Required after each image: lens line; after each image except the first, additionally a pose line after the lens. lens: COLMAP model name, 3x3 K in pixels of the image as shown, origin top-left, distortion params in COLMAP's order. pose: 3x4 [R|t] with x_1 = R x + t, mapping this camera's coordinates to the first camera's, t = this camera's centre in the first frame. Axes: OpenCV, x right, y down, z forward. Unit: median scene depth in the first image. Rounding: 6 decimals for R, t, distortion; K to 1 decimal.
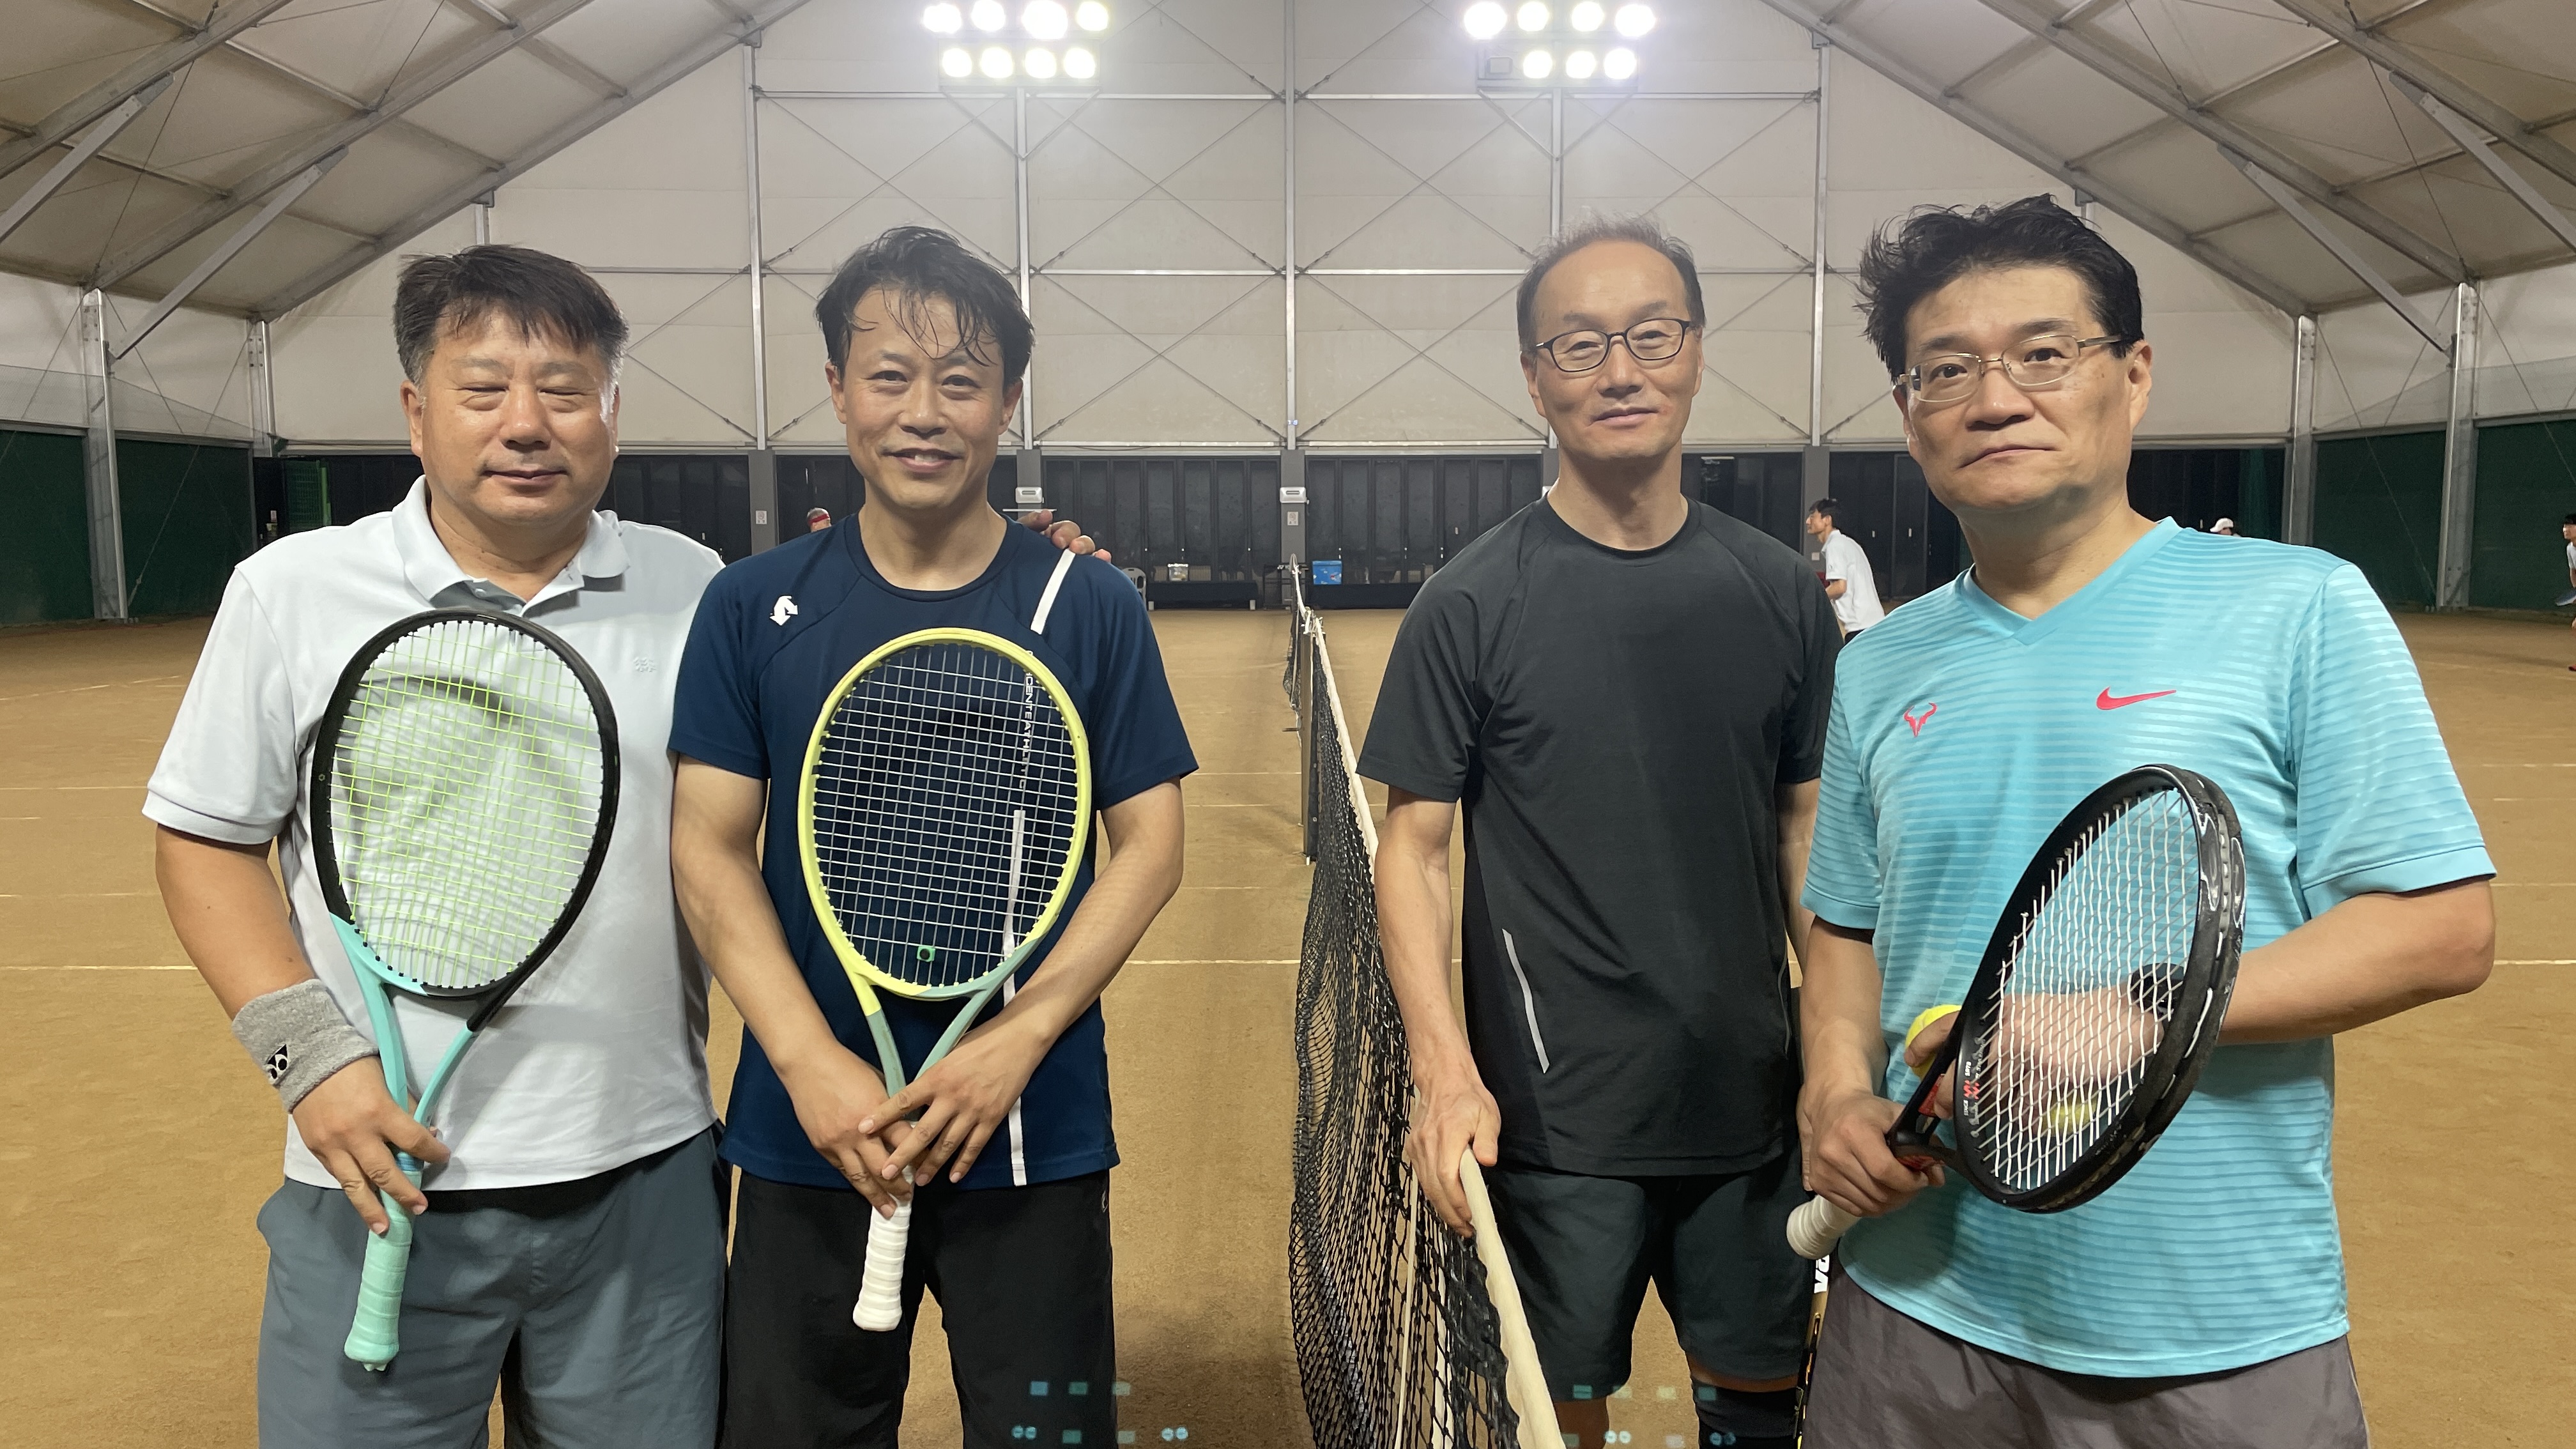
lens RADIAL K [[1922.1, 0, 1304.6], [0, 1922.1, 711.4], [0, 0, 1]] dist [0.090155, -0.104502]
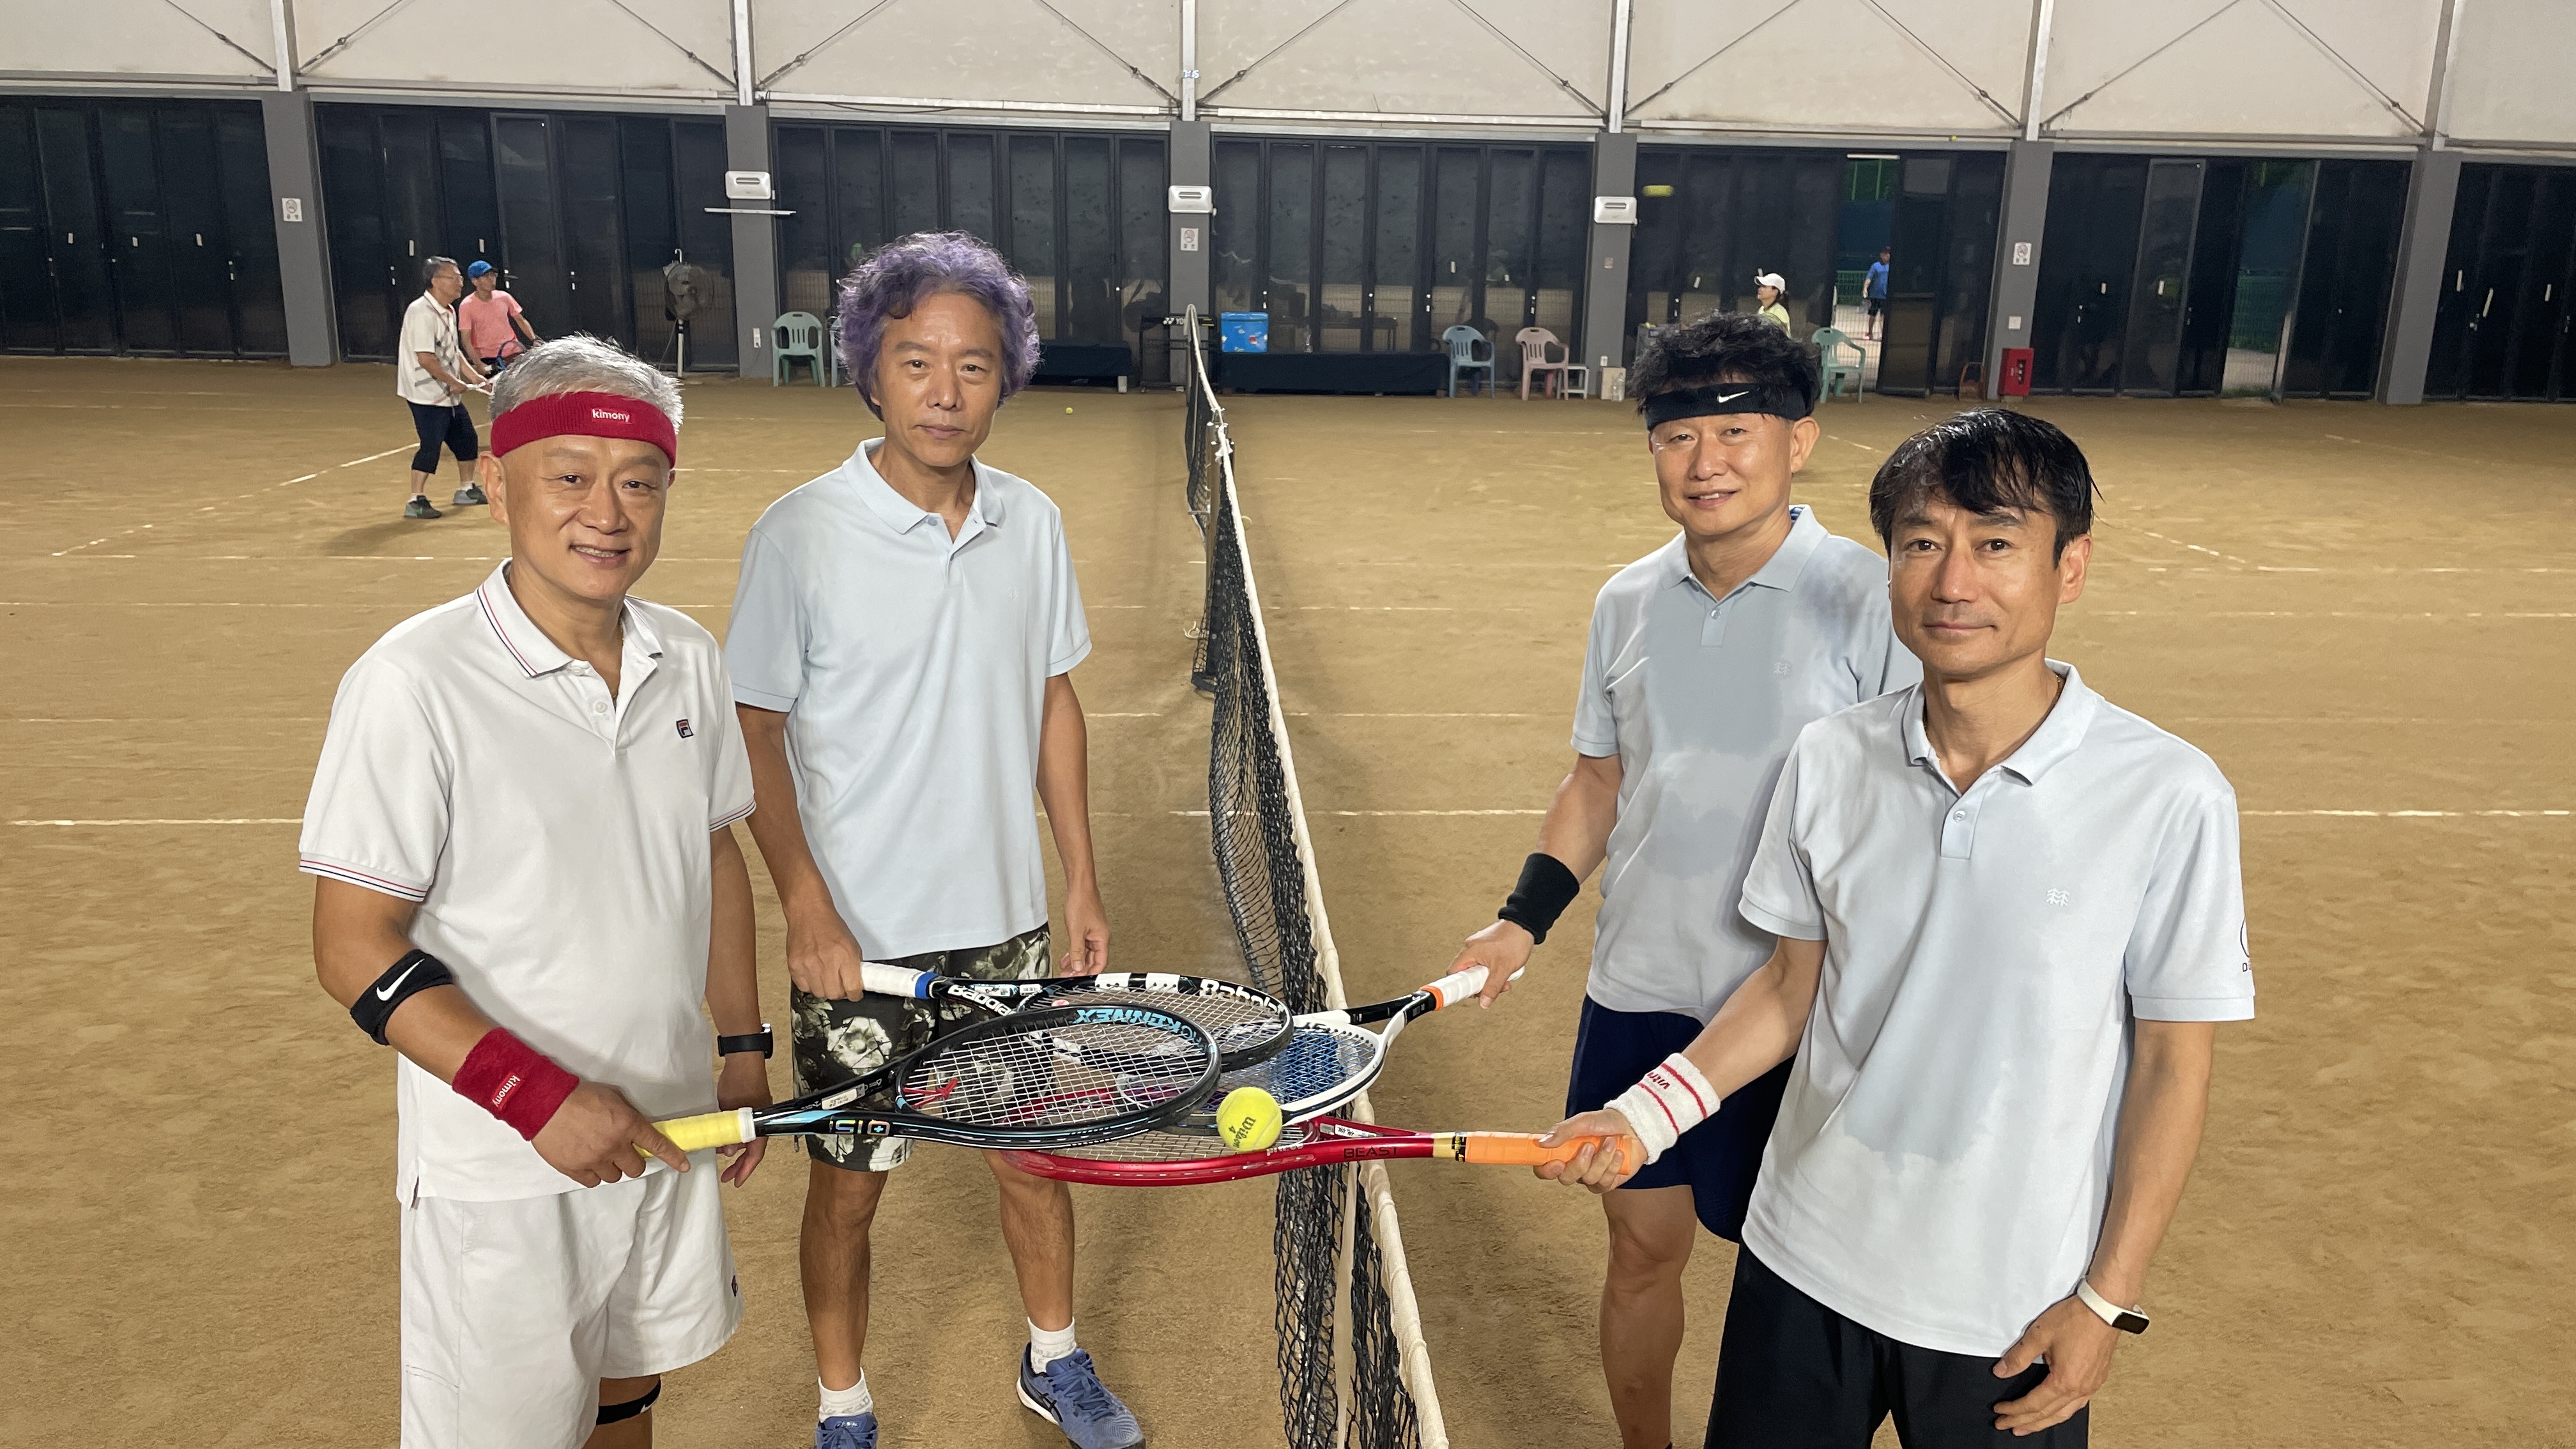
lens RADIAL K [[1920.1, 0, 1280.7], [0, 1920.1, 744.3], [0, 0, 1]] dist [0.091716, -0.114327]
pose [[0.998359, 0.013366, 0.055691, -0.009381], [-0.021807, 0.987854, 0.153847, -0.037762], [-0.052958, -0.154809, 0.986524, 0.376394]]
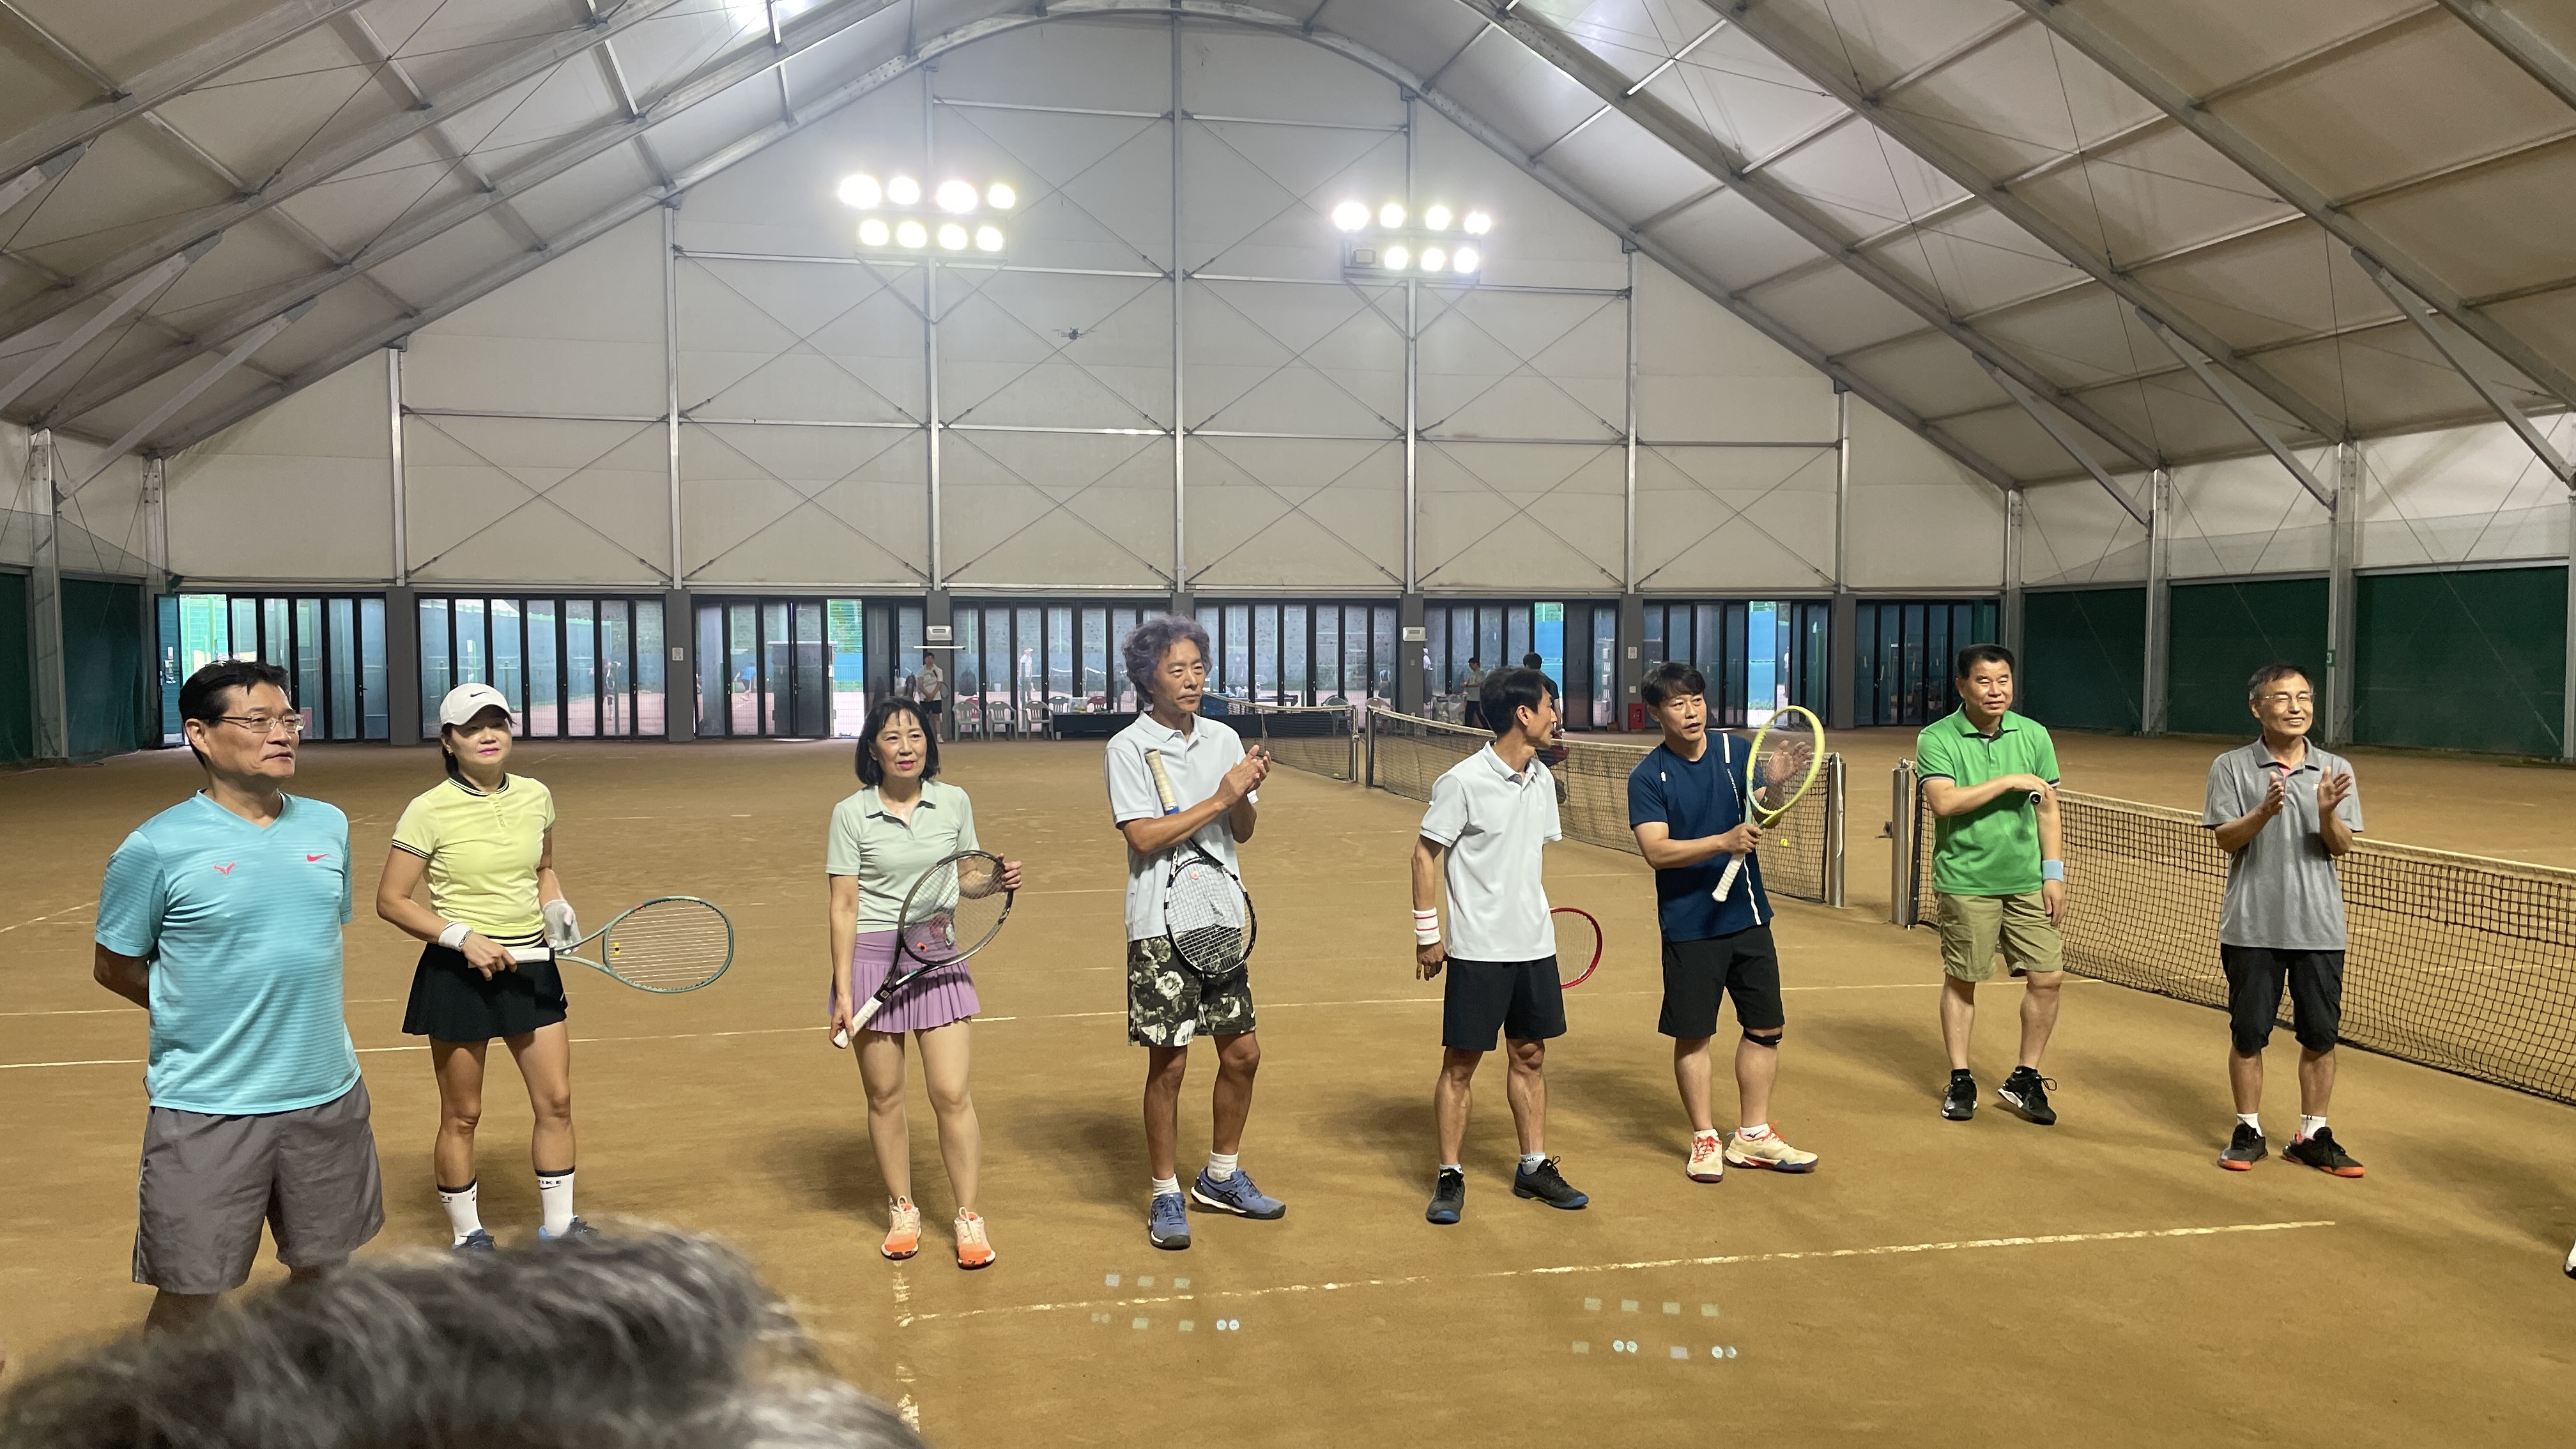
lens RADIAL K [[1920.1, 0, 1280.7], [0, 1920.1, 744.3], [0, 0, 1]] dist [0.091716, -0.114327]
pose [[0.982157, -0.006775, 0.187942, -0.159520], [0.015816, 0.998786, -0.046647, 0.002012], [-0.187398, 0.048788, 0.981072, -0.078388]]
